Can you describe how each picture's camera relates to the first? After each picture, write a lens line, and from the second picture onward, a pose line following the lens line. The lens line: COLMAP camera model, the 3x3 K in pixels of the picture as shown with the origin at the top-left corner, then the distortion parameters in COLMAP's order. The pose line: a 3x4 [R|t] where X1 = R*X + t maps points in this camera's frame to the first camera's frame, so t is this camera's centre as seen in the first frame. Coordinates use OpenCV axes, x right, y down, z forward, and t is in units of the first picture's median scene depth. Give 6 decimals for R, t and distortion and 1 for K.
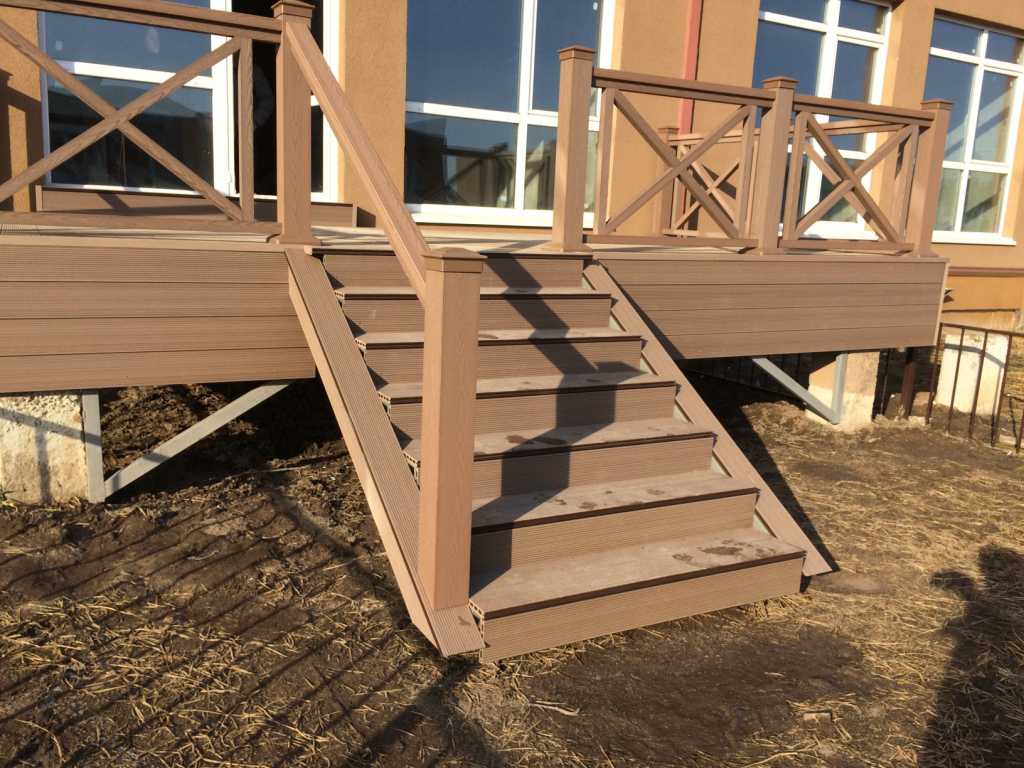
lens RADIAL K [[885.6, 0, 504.1], [0, 885.6, 389.3], [0, 0, 1]] dist [0.096254, -0.148074]
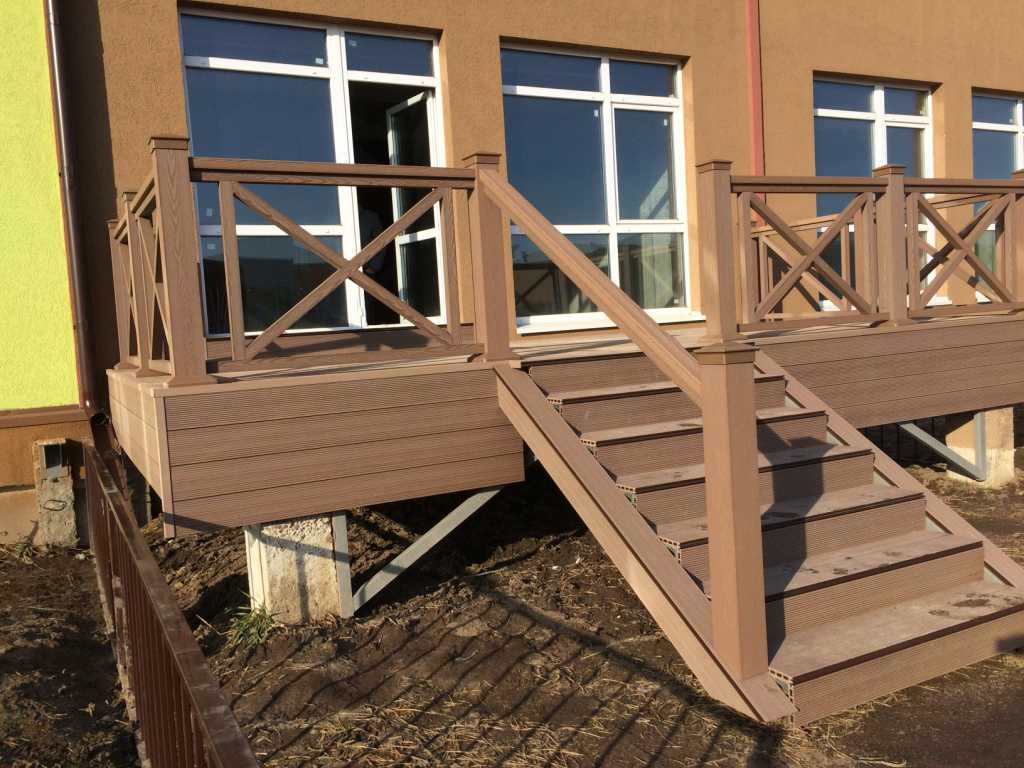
lens RADIAL K [[880.1, 0, 502.3], [0, 880.1, 386.4], [0, 0, 1]] dist [0.109907, -0.165253]
pose [[0.994082, -0.105686, -0.025136, -0.223413], [0.101841, 0.987168, -0.122999, 0.003243], [0.037813, 0.119711, 0.992088, -0.081861]]
